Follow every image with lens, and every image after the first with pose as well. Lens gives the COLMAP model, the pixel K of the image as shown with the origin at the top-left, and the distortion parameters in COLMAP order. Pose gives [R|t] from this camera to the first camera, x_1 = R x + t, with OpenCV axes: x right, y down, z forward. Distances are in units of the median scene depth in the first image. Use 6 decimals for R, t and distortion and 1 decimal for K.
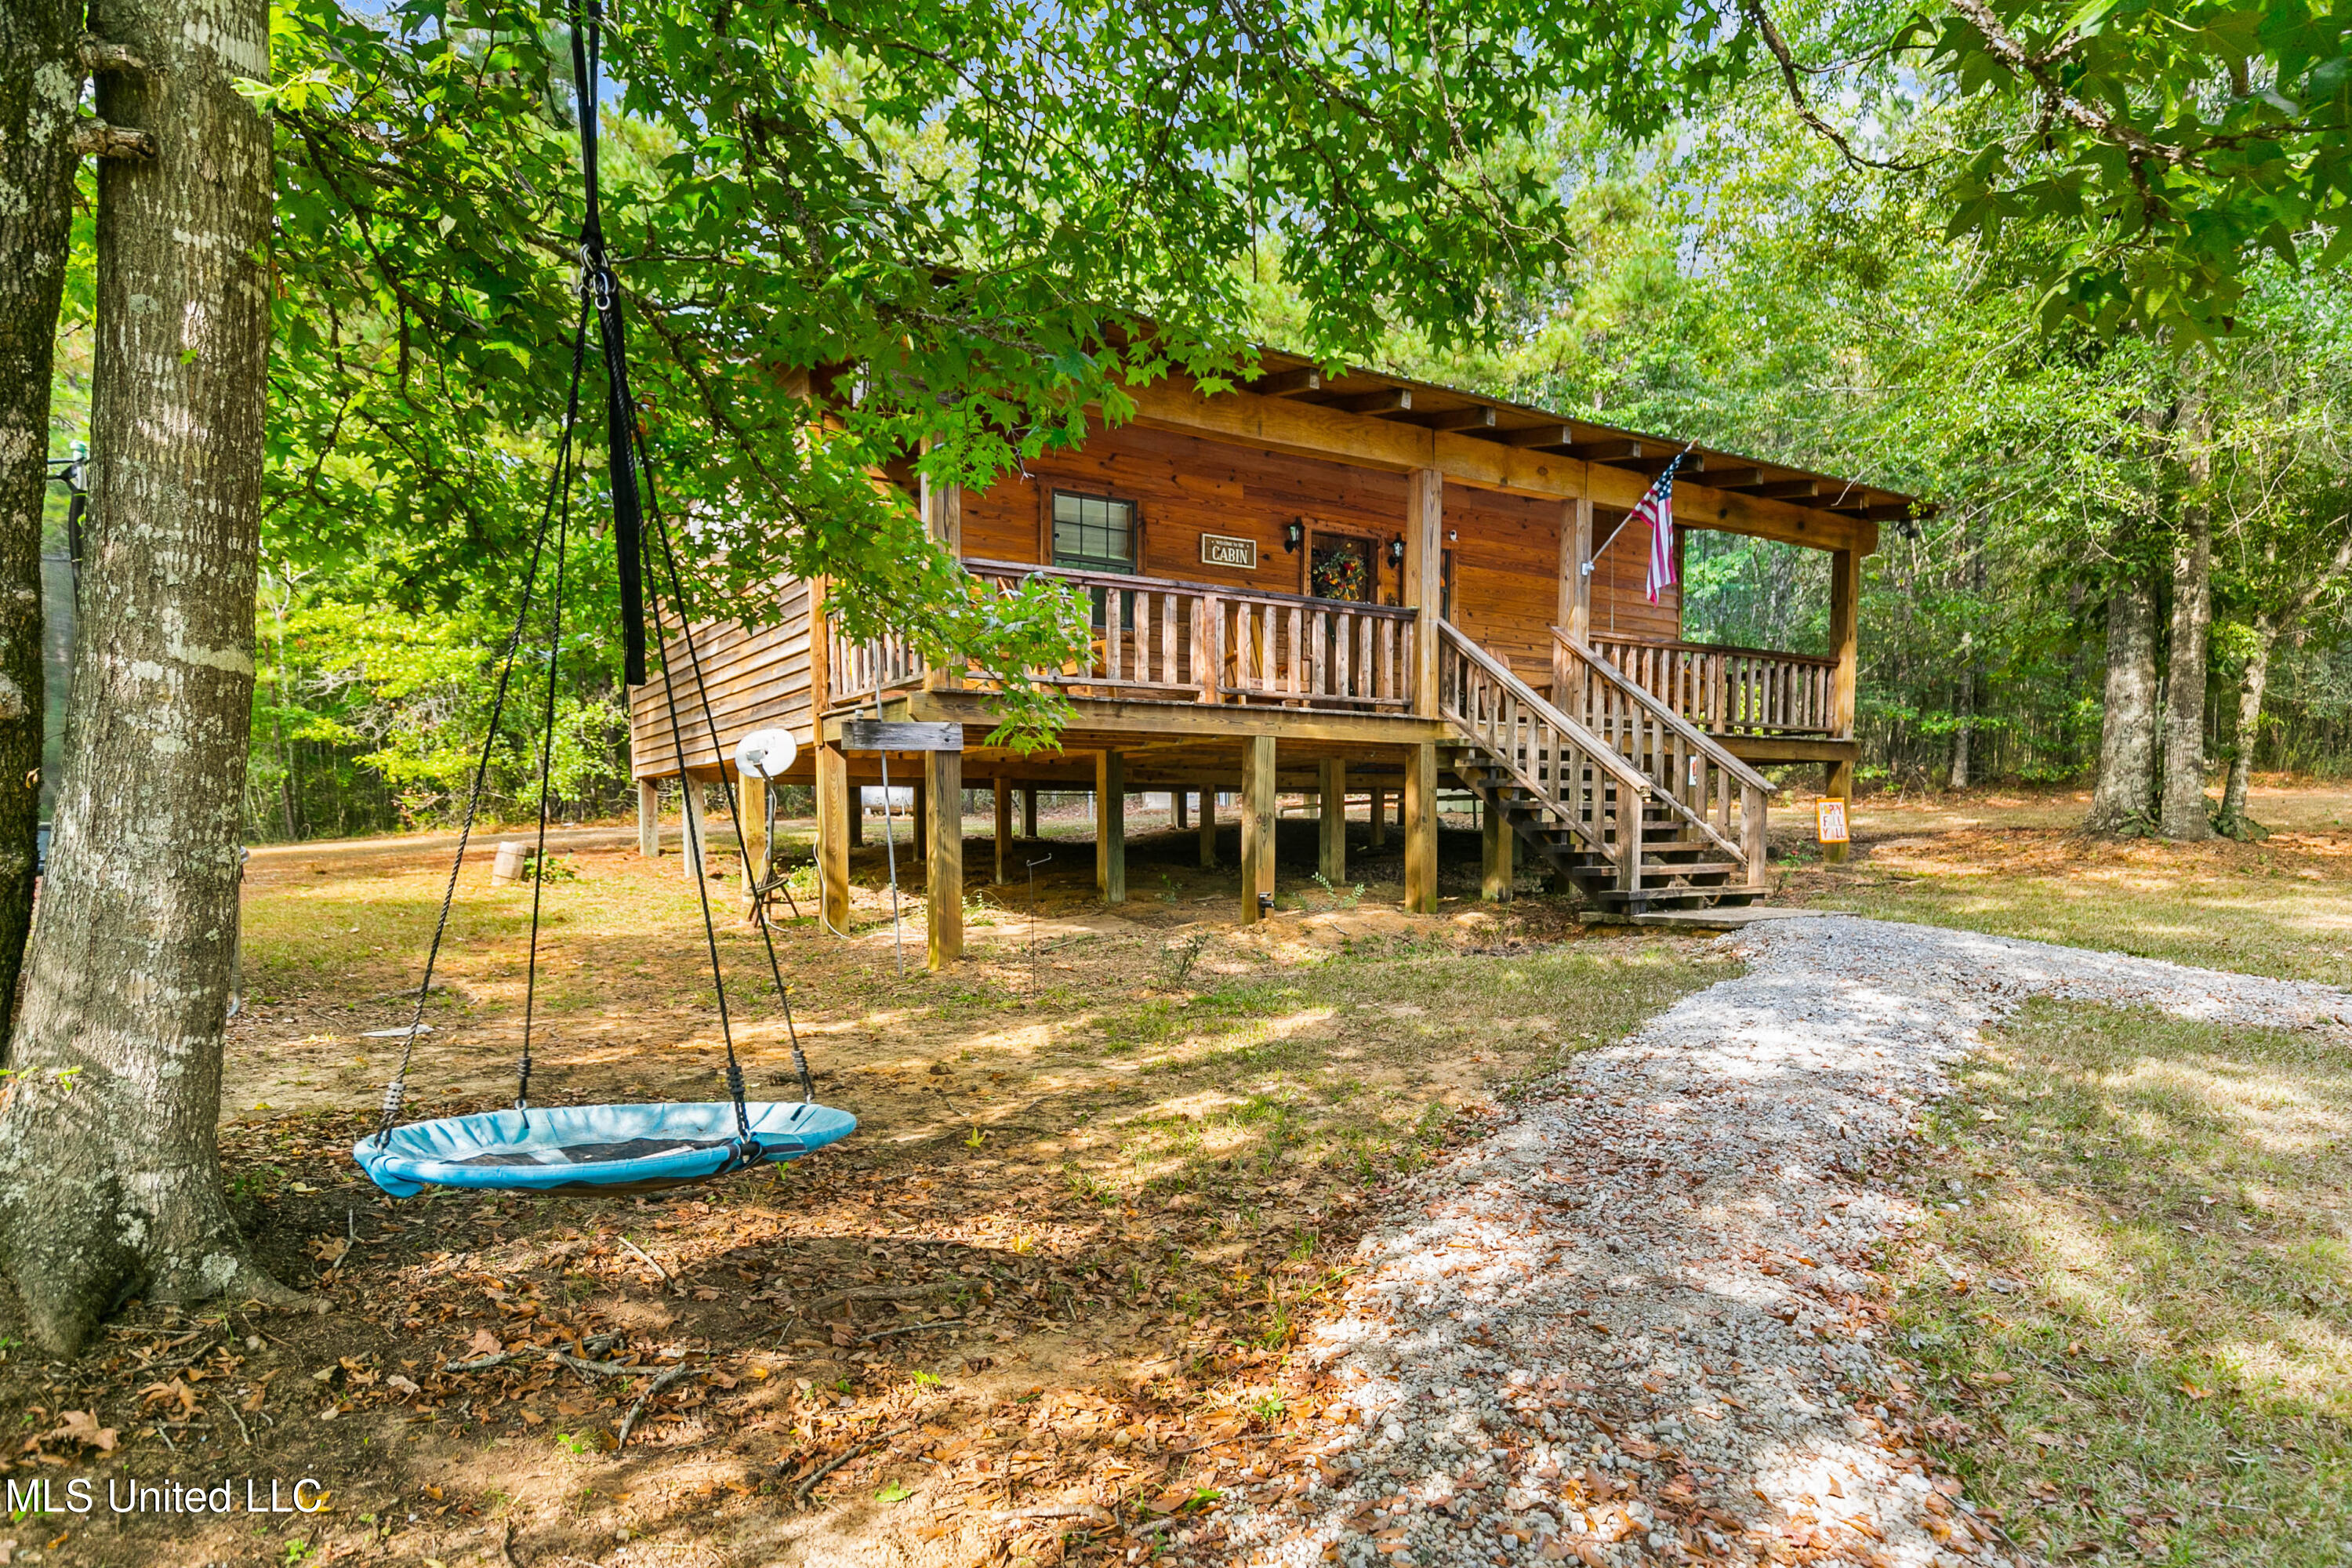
lens RADIAL K [[1315.2, 0, 1169.4], [0, 1315.2, 916.5], [0, 0, 1]] dist [-0.000226, -0.000934]
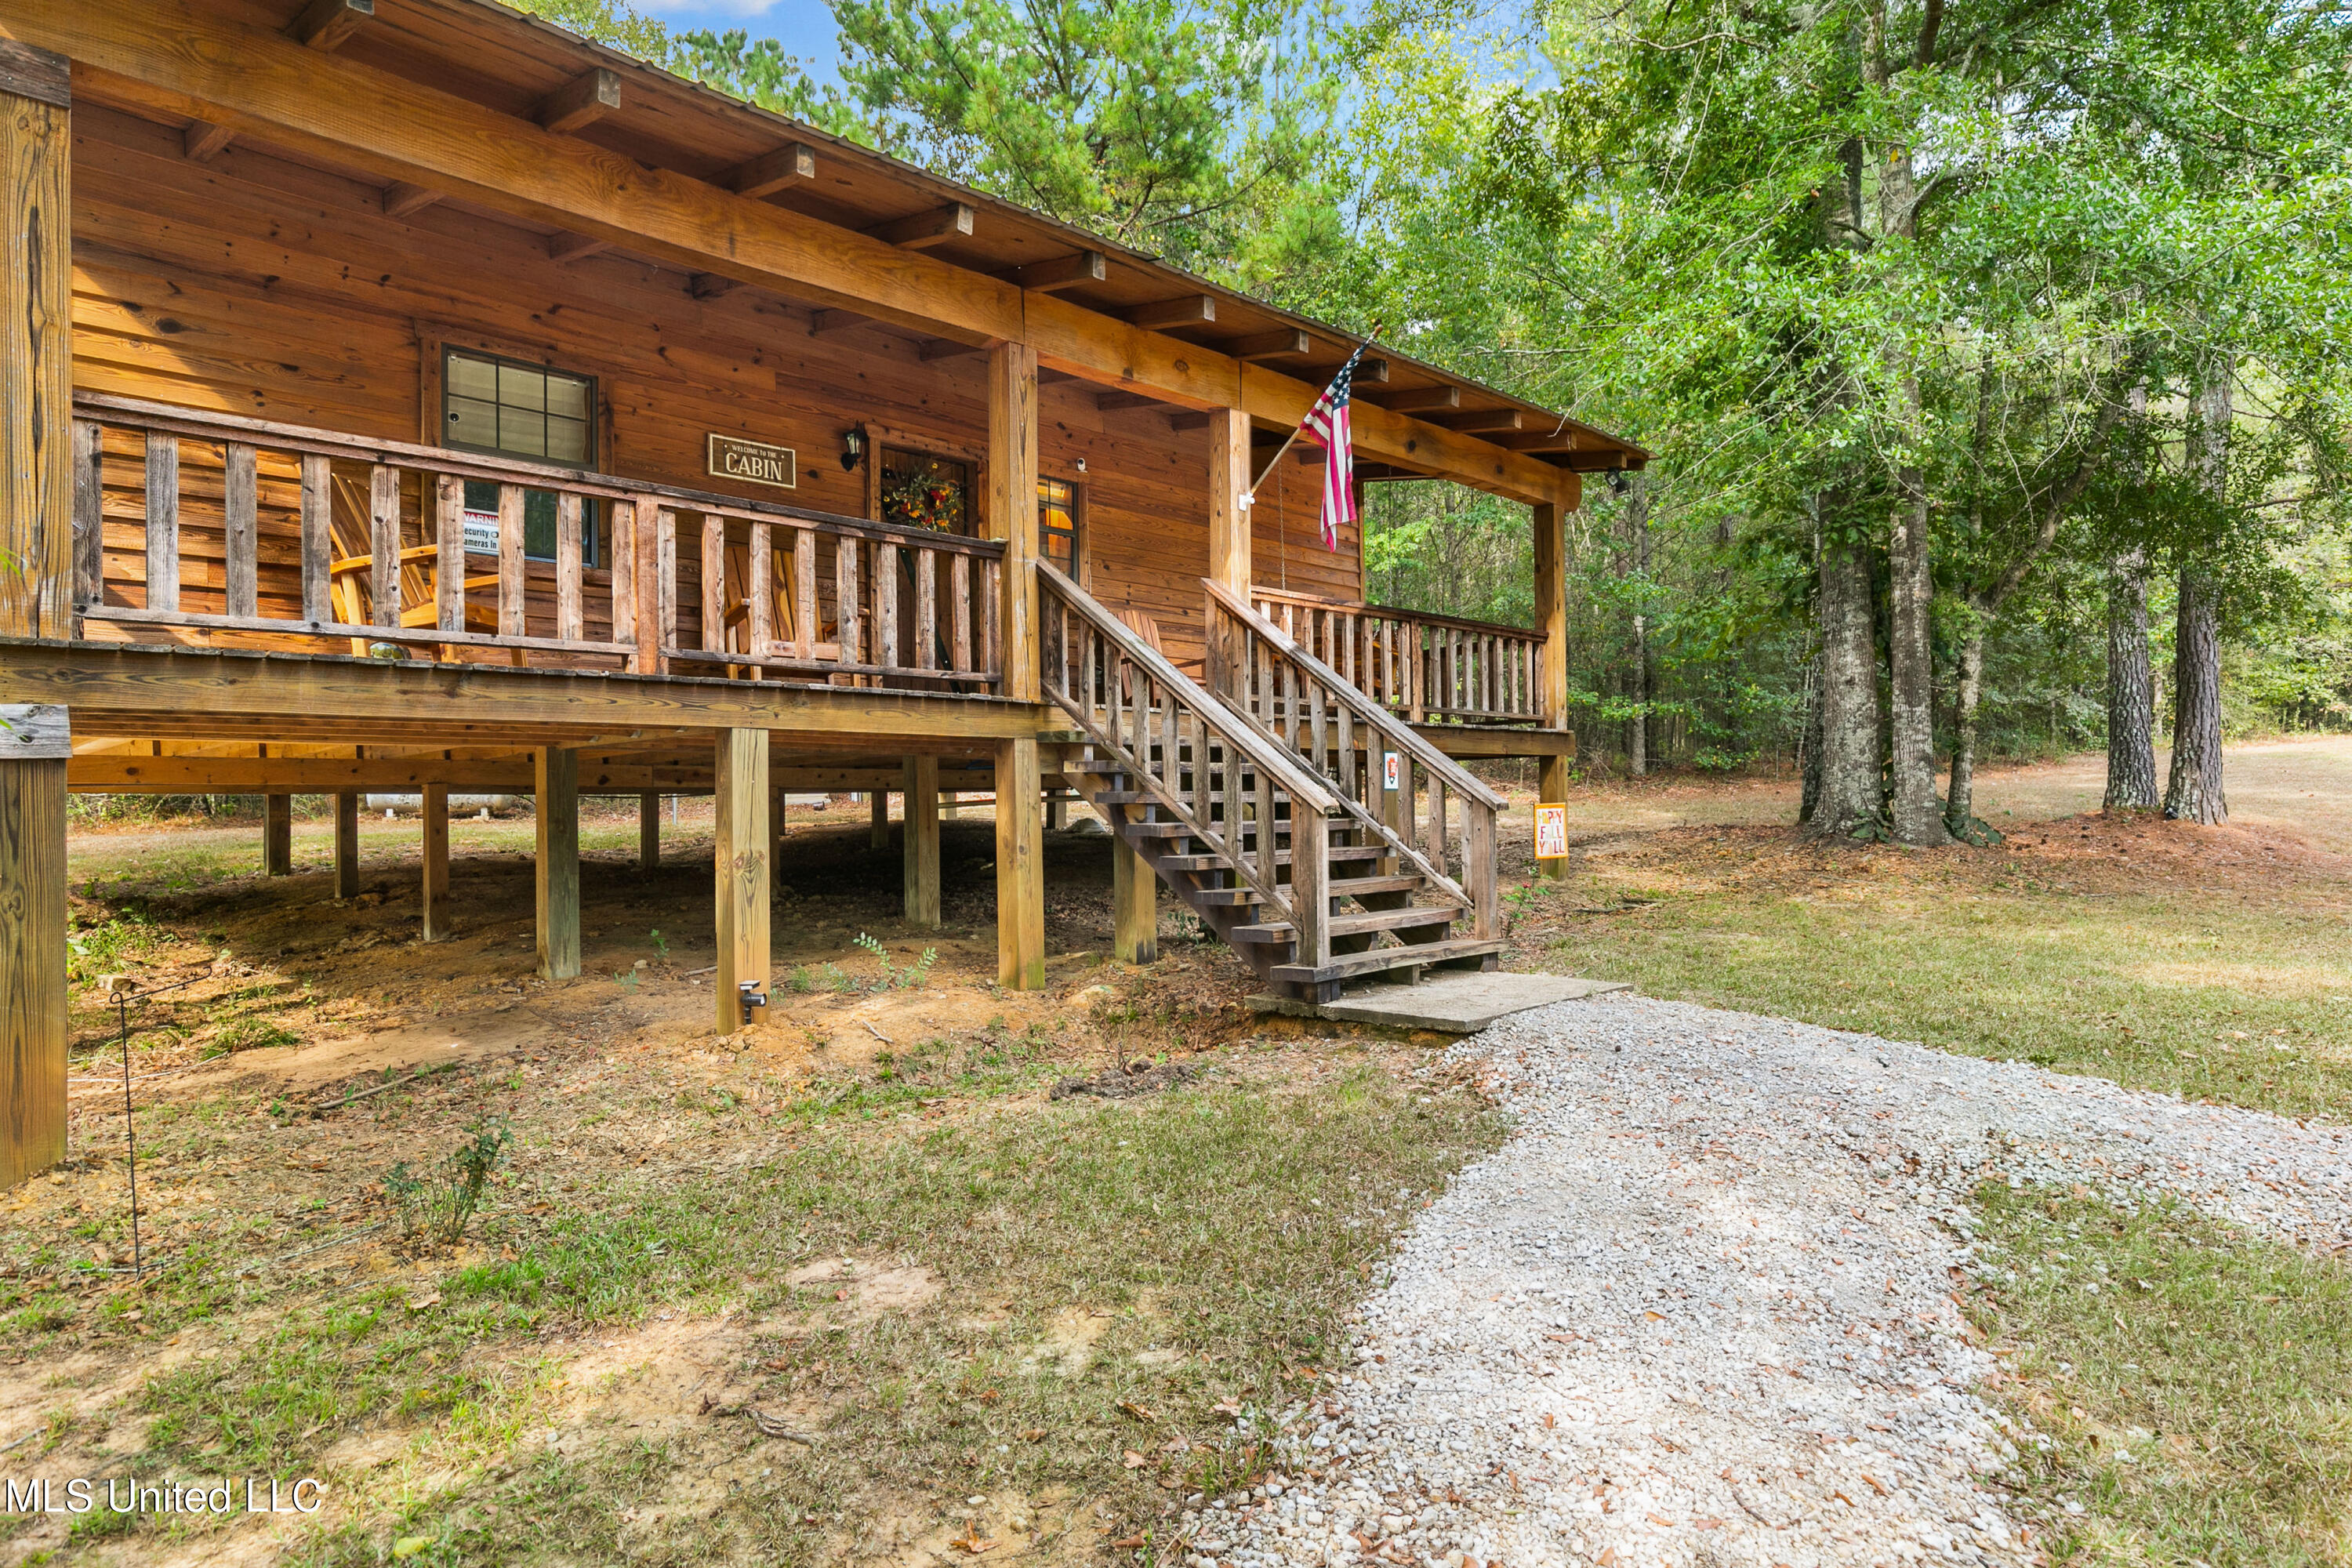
lens RADIAL K [[1386.8, 0, 1176.0], [0, 1386.8, 784.0], [0, 0, 1]] dist [-0.001074, -0.000503]
pose [[0.972554, -0.007784, 0.232548, 0.097343], [0.028455, 0.995917, -0.085670, -0.040984], [-0.230931, 0.089935, 0.968805, 0.268795]]
